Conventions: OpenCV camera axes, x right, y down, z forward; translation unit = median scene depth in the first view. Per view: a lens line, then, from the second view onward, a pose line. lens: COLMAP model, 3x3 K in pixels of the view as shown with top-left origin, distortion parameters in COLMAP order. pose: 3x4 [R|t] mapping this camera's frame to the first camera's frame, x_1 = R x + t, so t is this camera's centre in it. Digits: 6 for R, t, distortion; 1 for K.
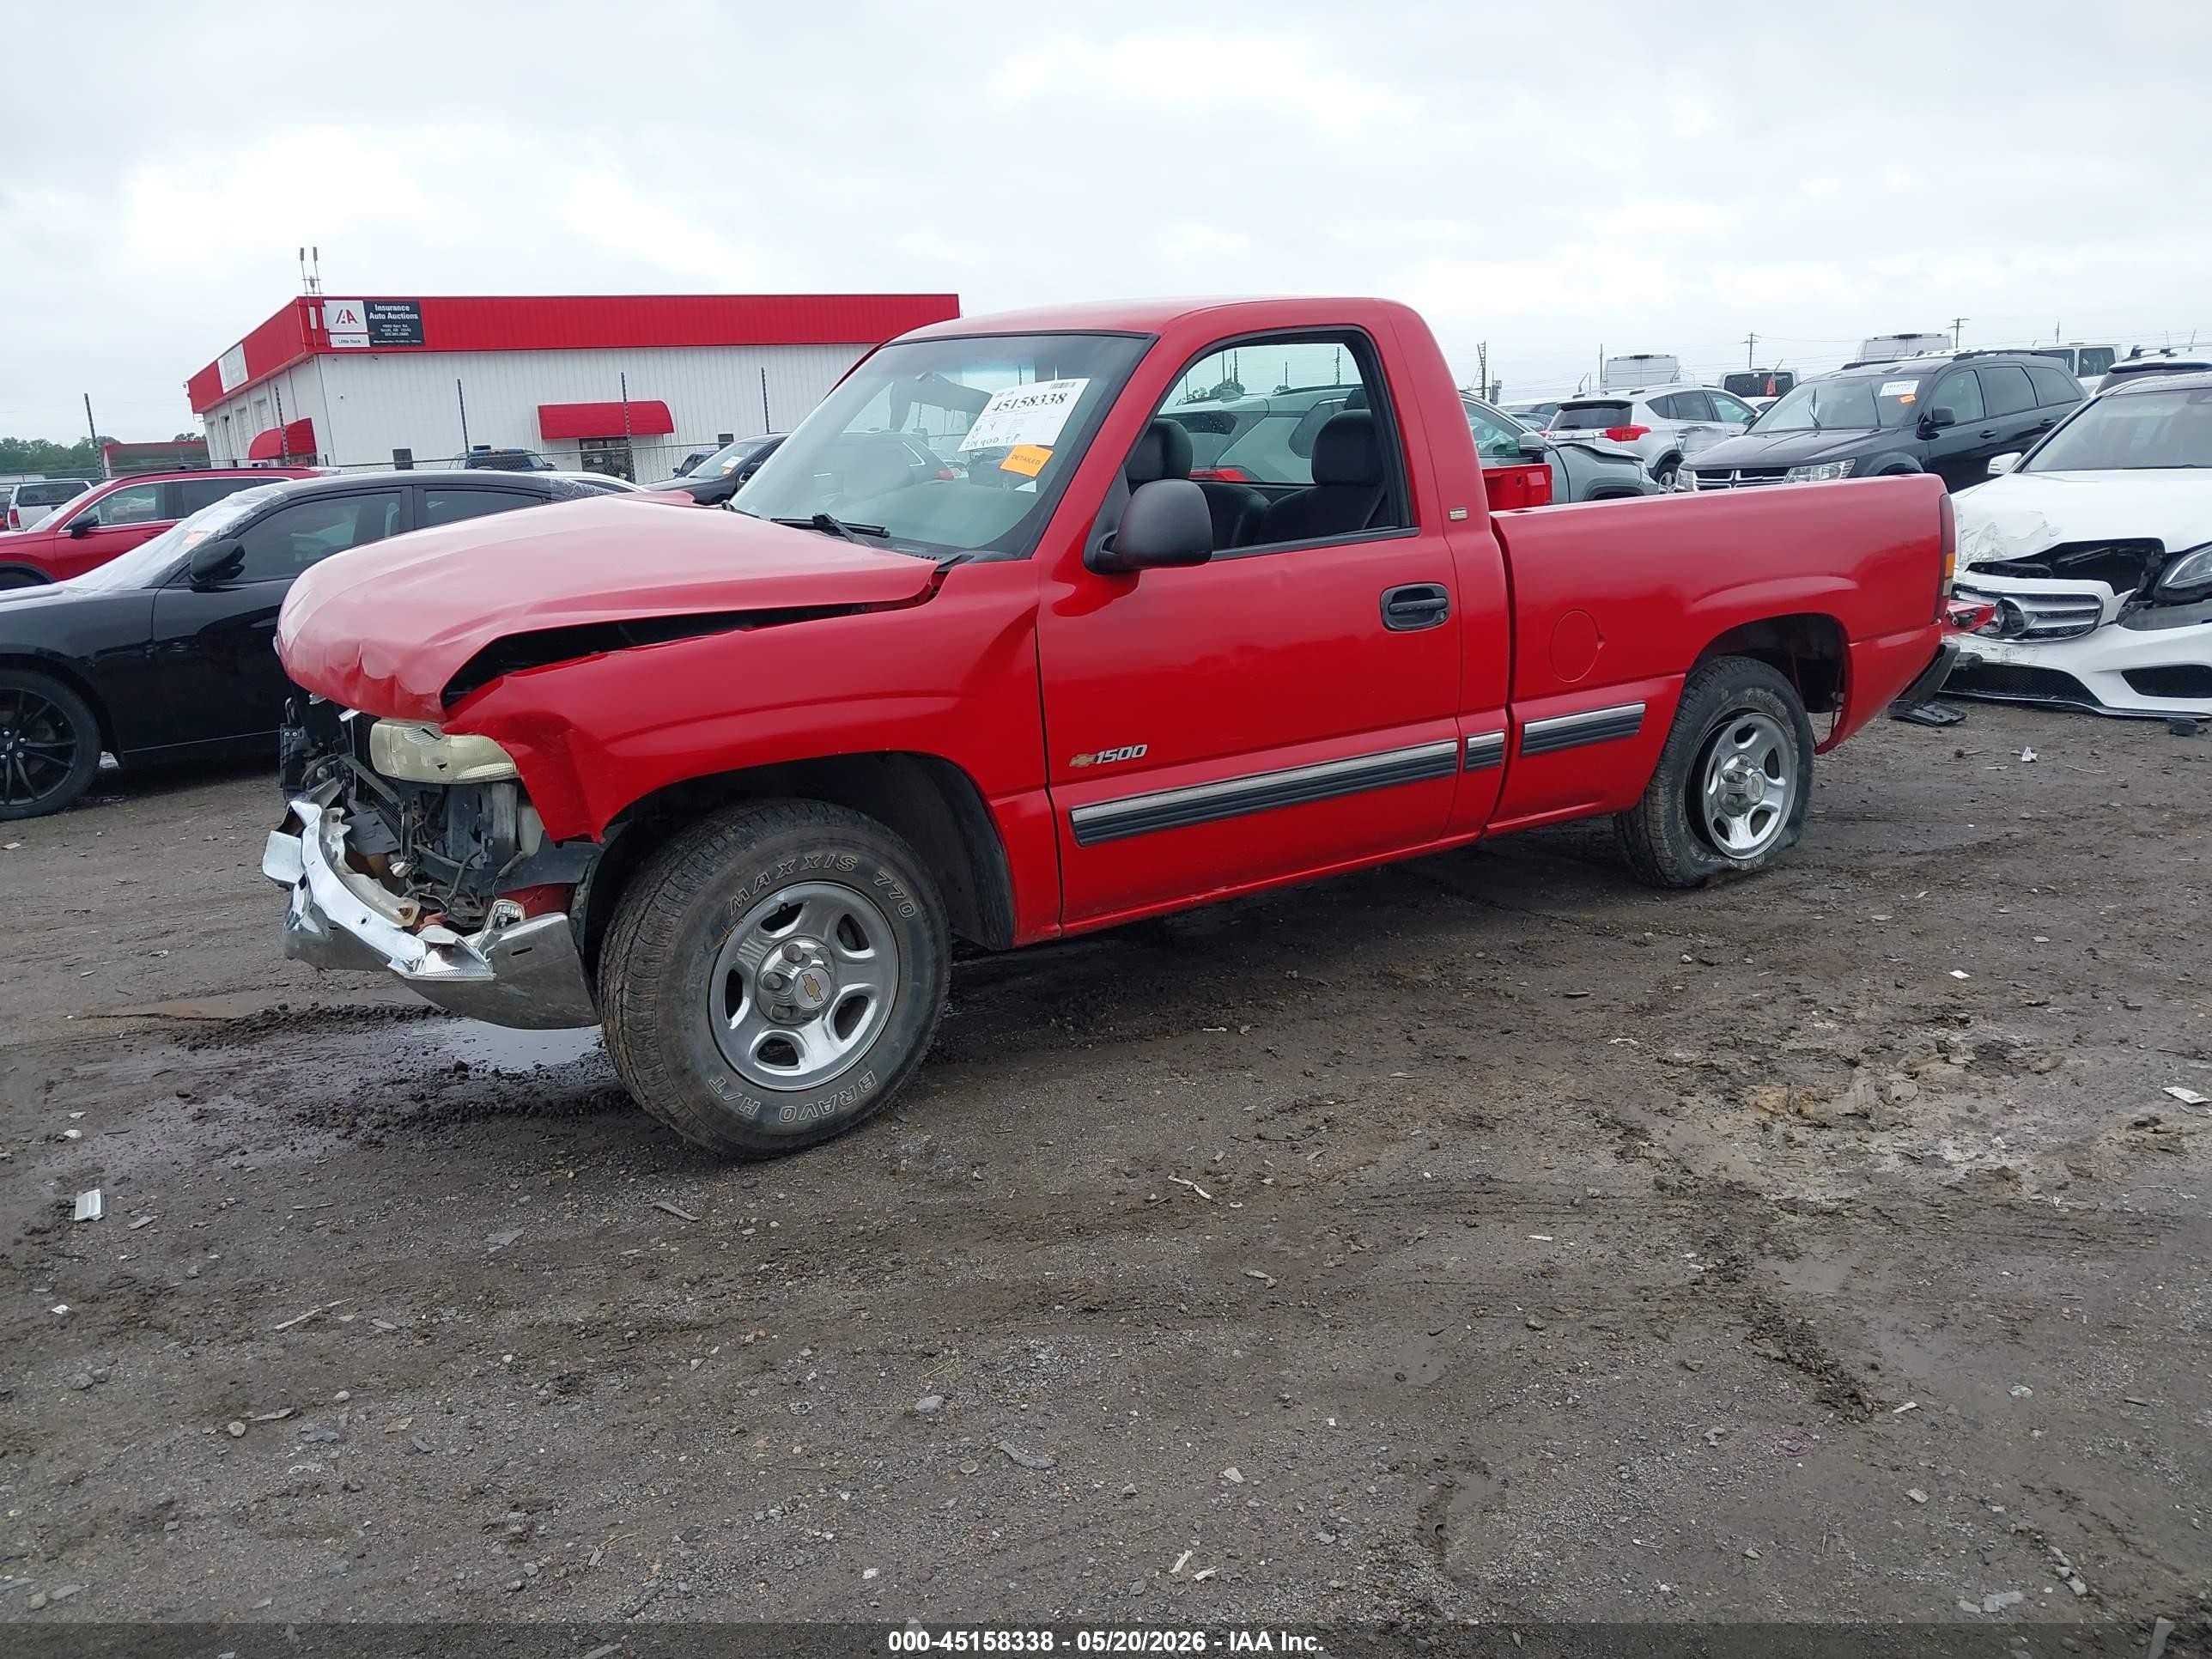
lens RADIAL K [[1703.6, 0, 1097.6], [0, 1703.6, 839.3], [0, 0, 1]] dist [0.053856, -0.053576]
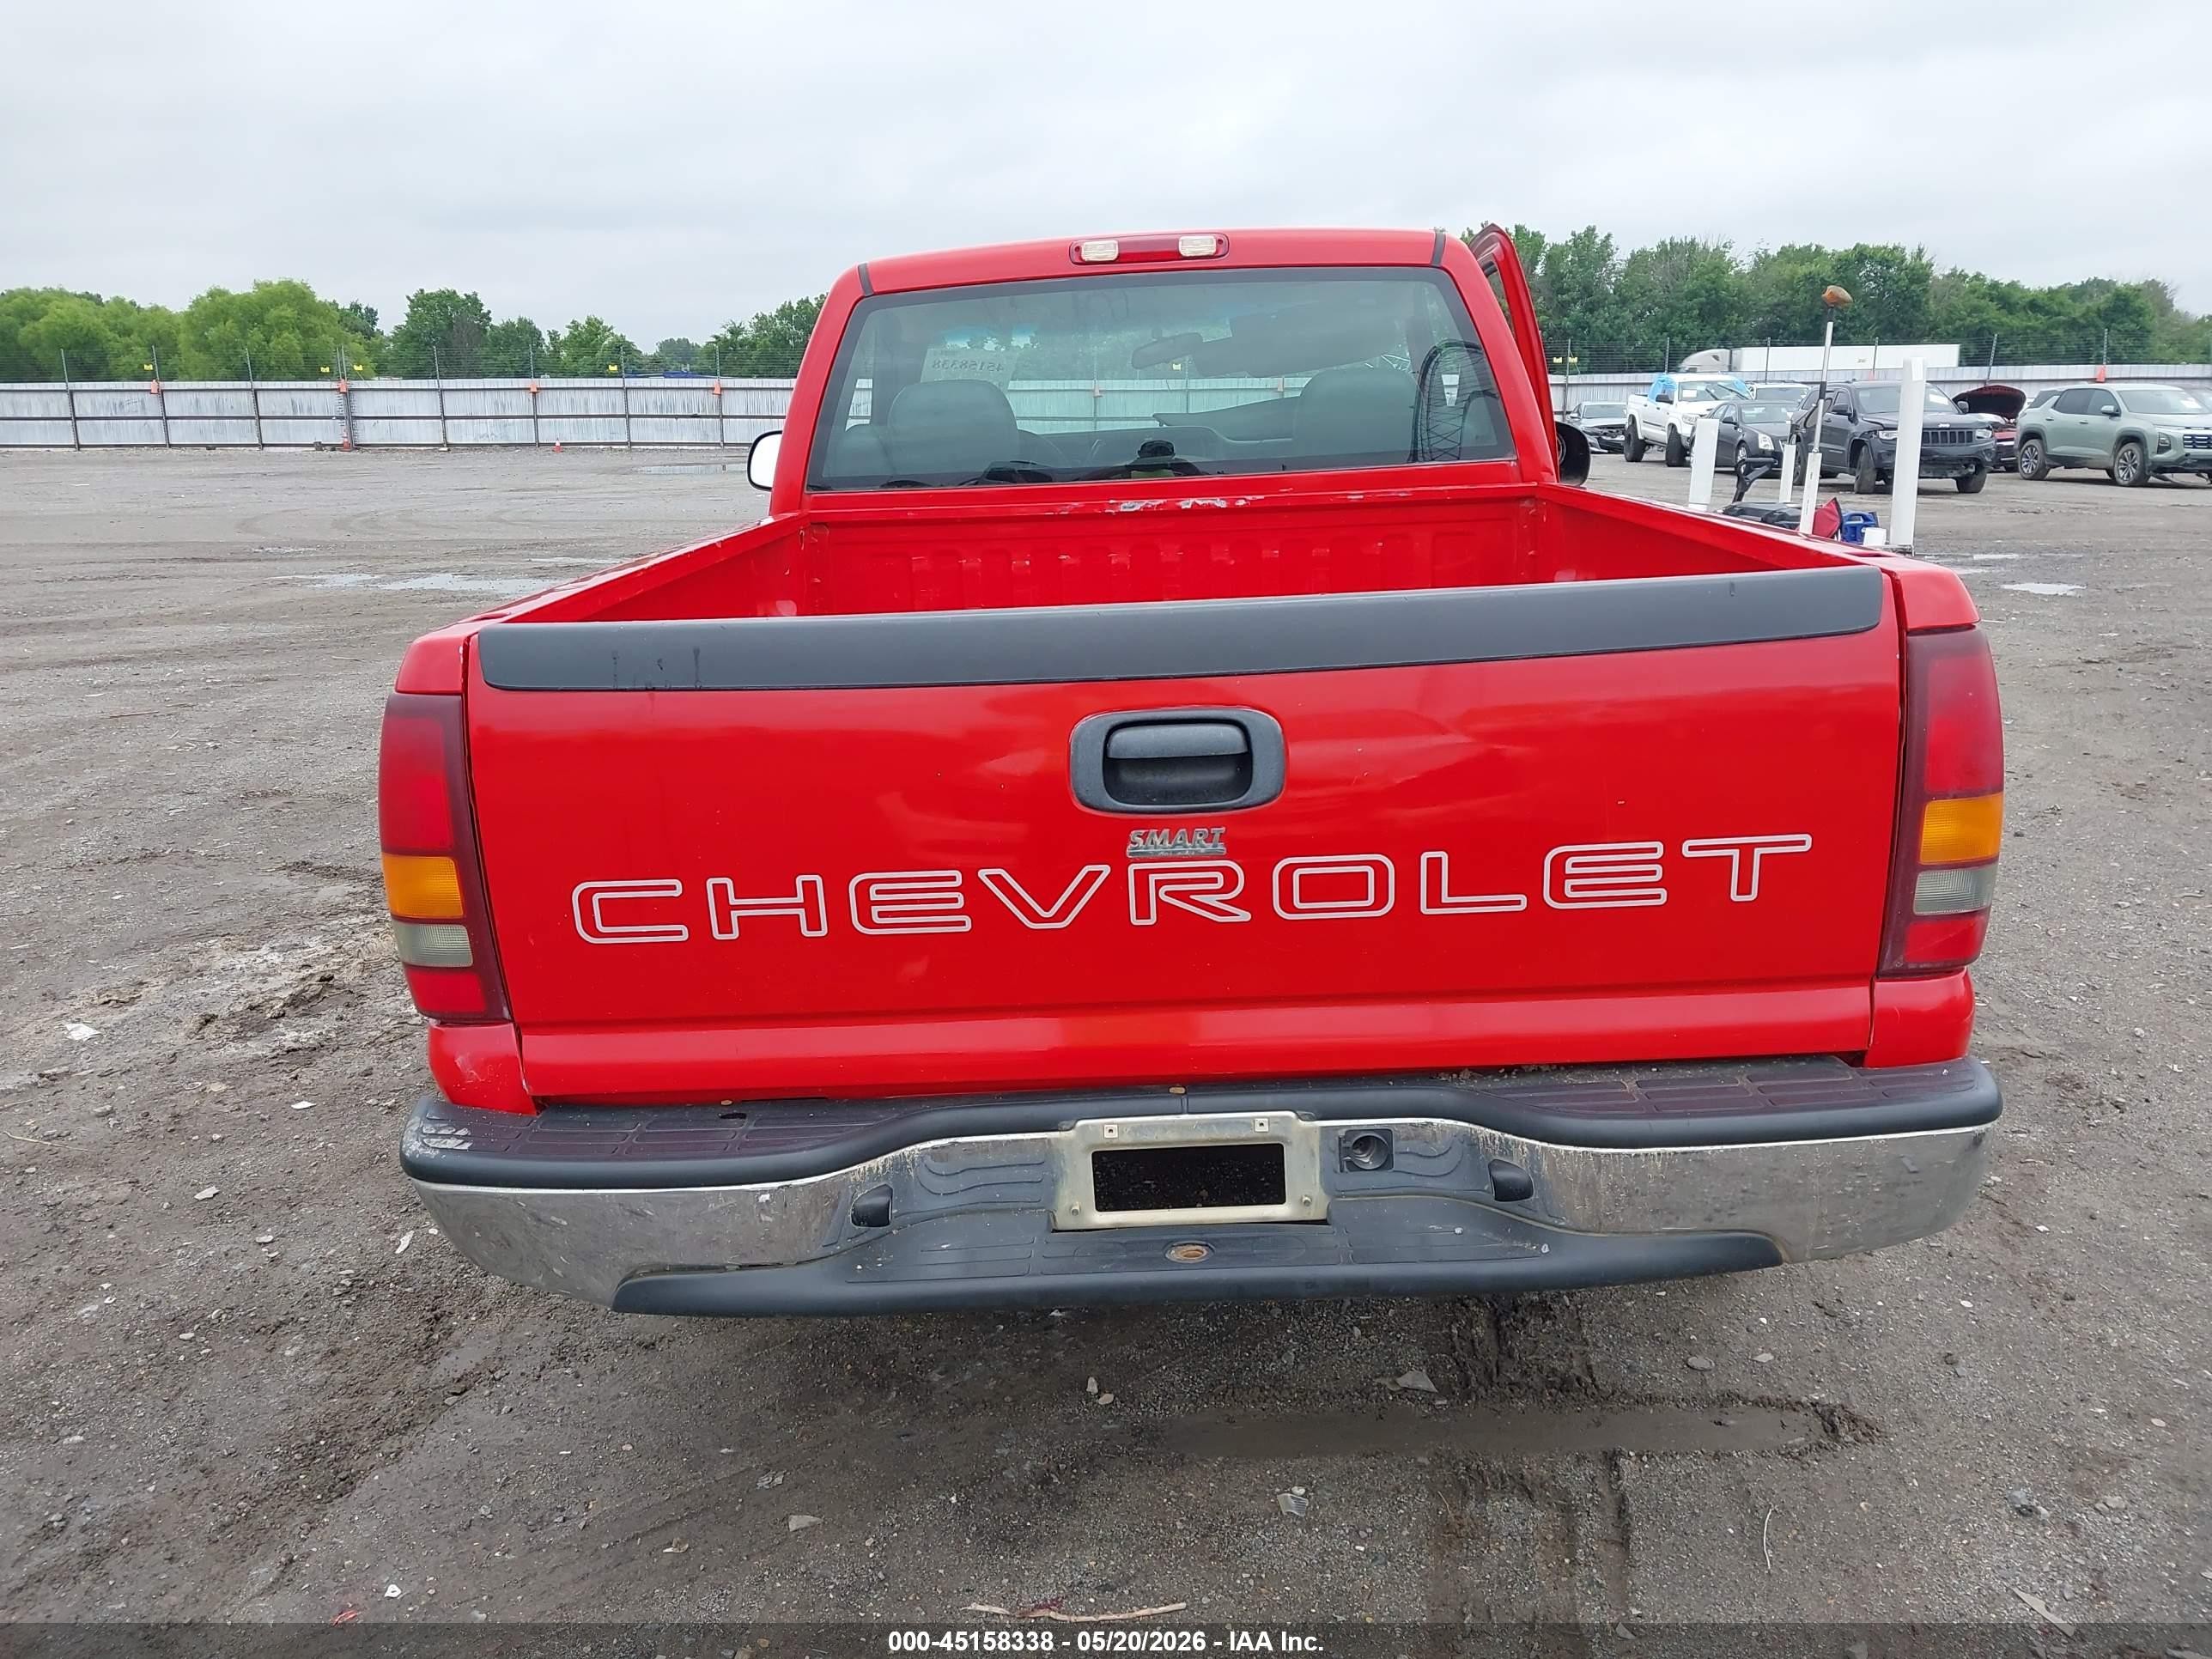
lens RADIAL K [[1712.0, 0, 1164.4], [0, 1712.0, 867.7], [0, 0, 1]] dist [0.042562, -0.044939]
pose [[-0.564590, 0.274513, -0.778383, 0.907909], [-0.149455, 0.893478, 0.423510, -0.453824], [0.811727, 0.355443, -0.463422, 1.733850]]
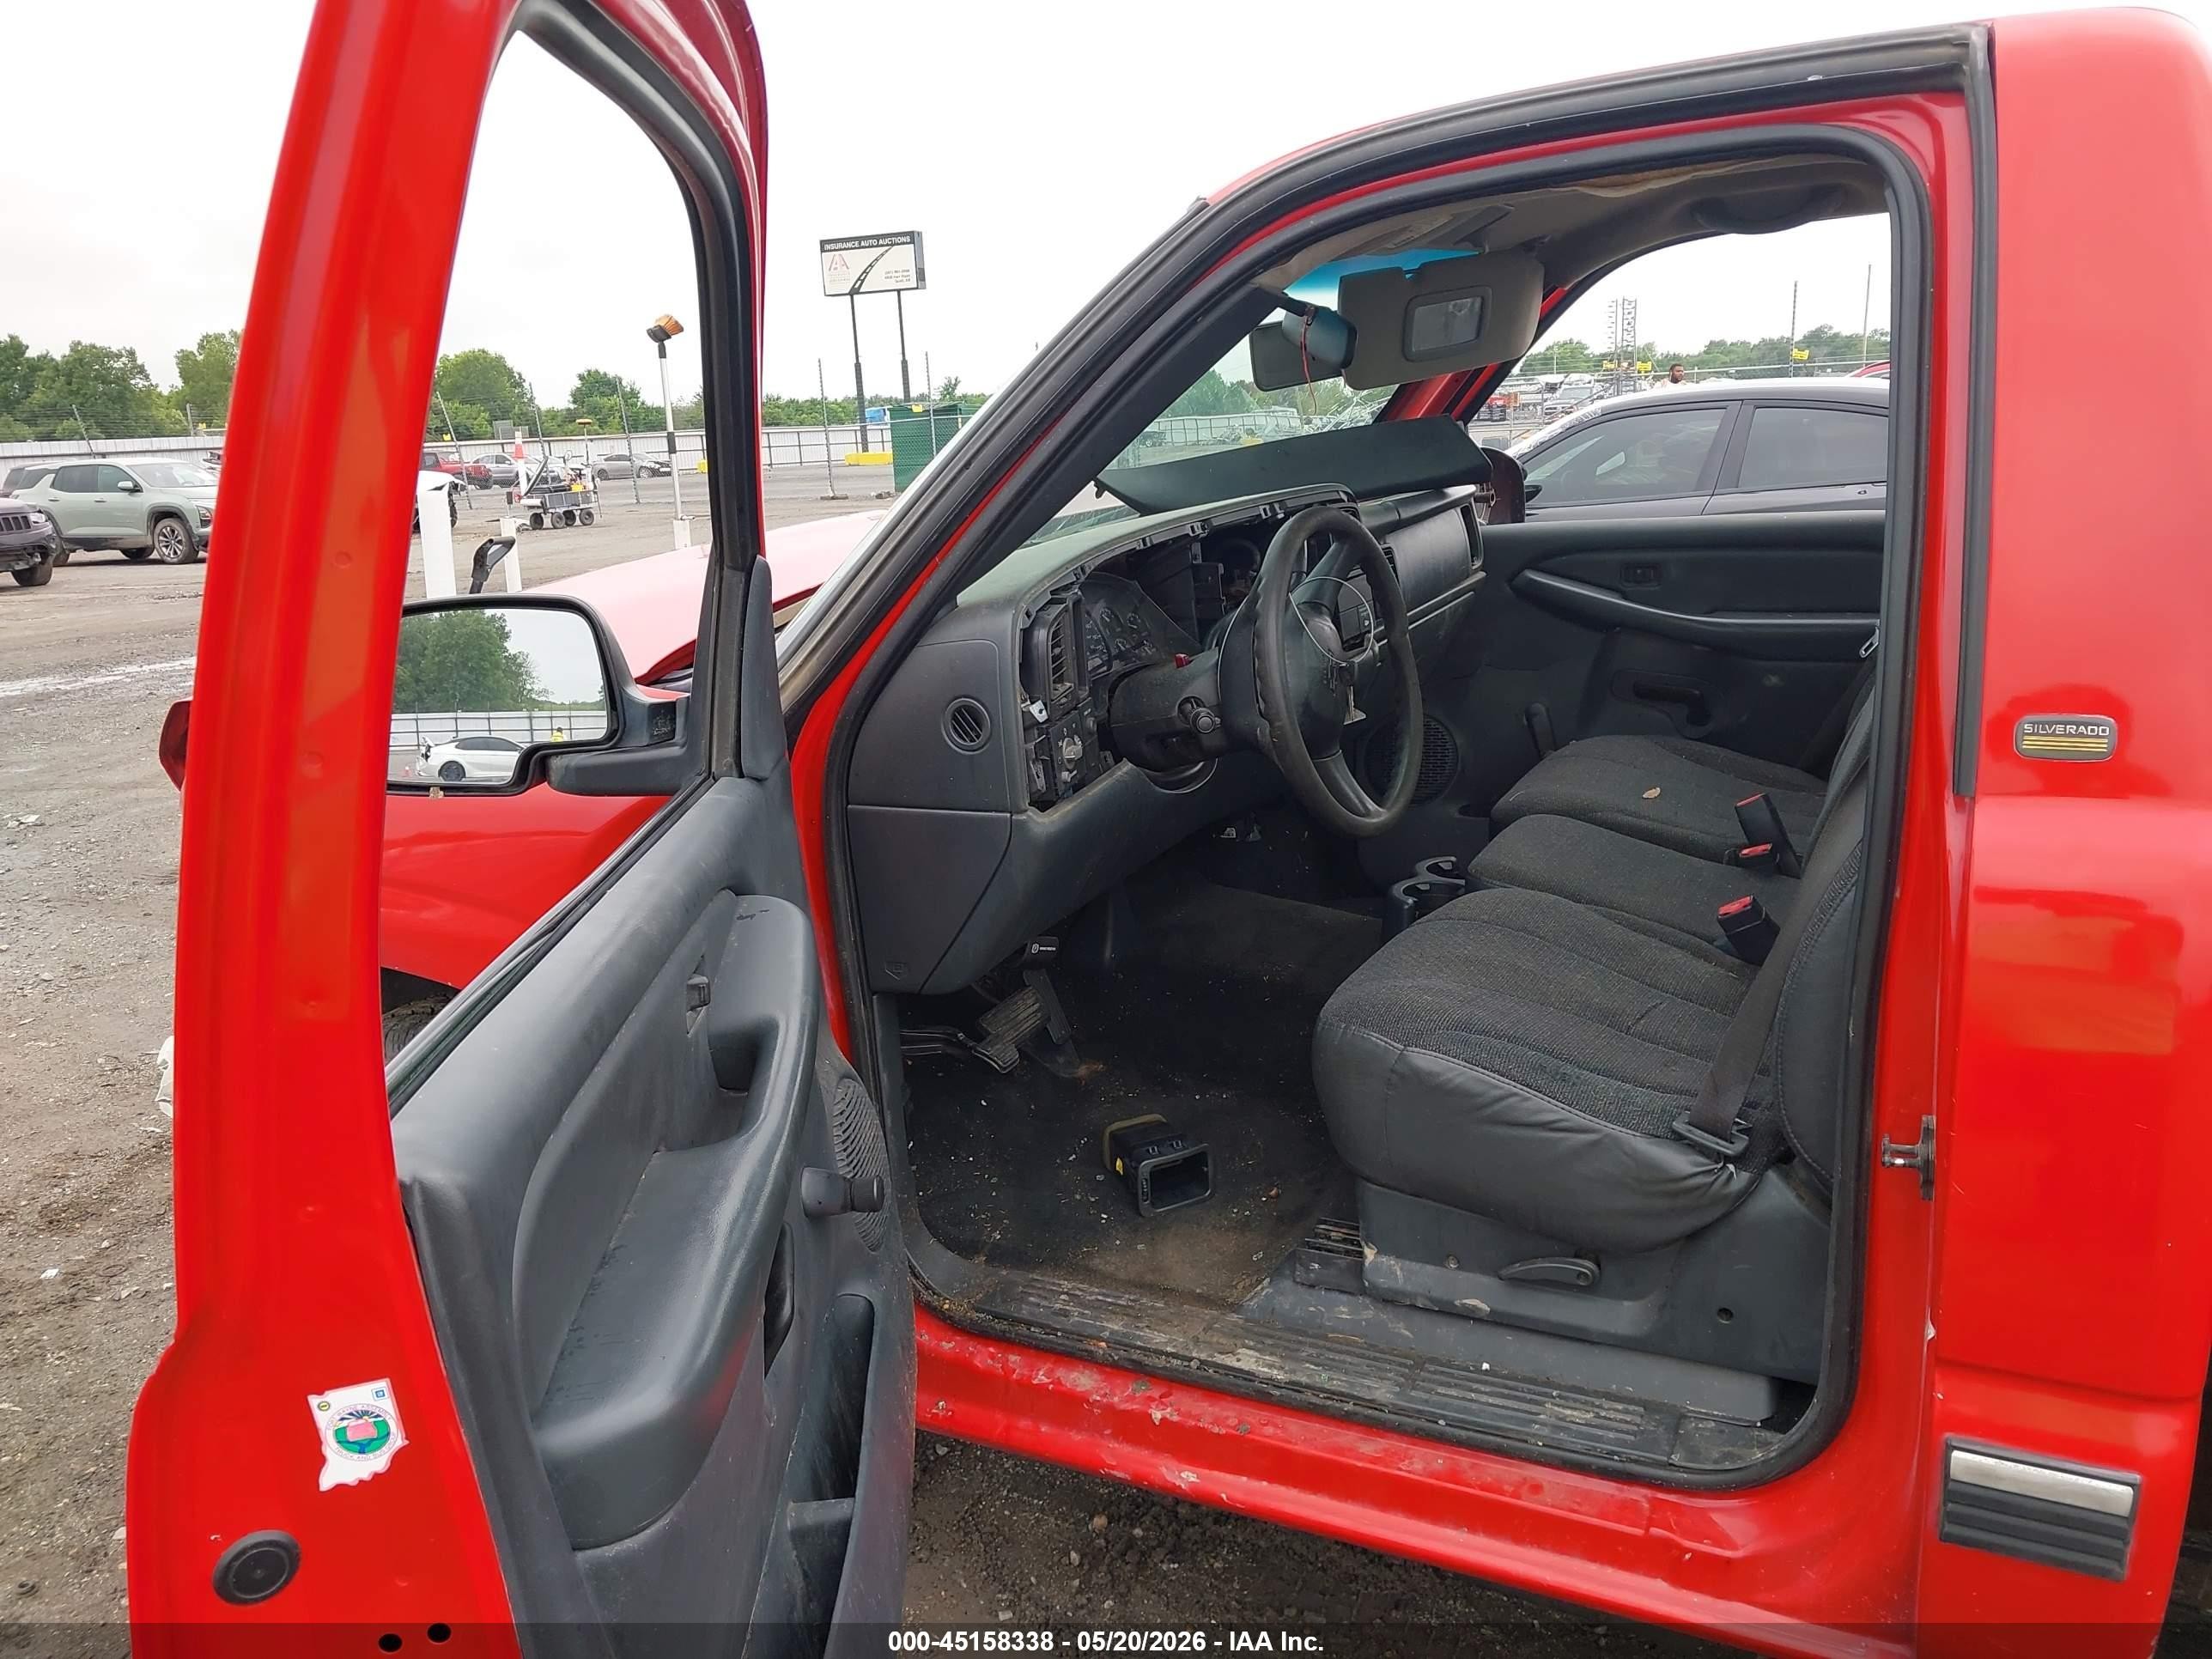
lens RADIAL K [[1712.0, 0, 1117.1], [0, 1712.0, 844.2], [0, 0, 1]] dist [0.042562, -0.044939]
pose [[0.495828, 0.241705, -0.834106, 0.380264], [-0.177015, 0.968451, 0.175410, -0.202333], [0.850188, 0.060676, 0.522970, 0.739924]]
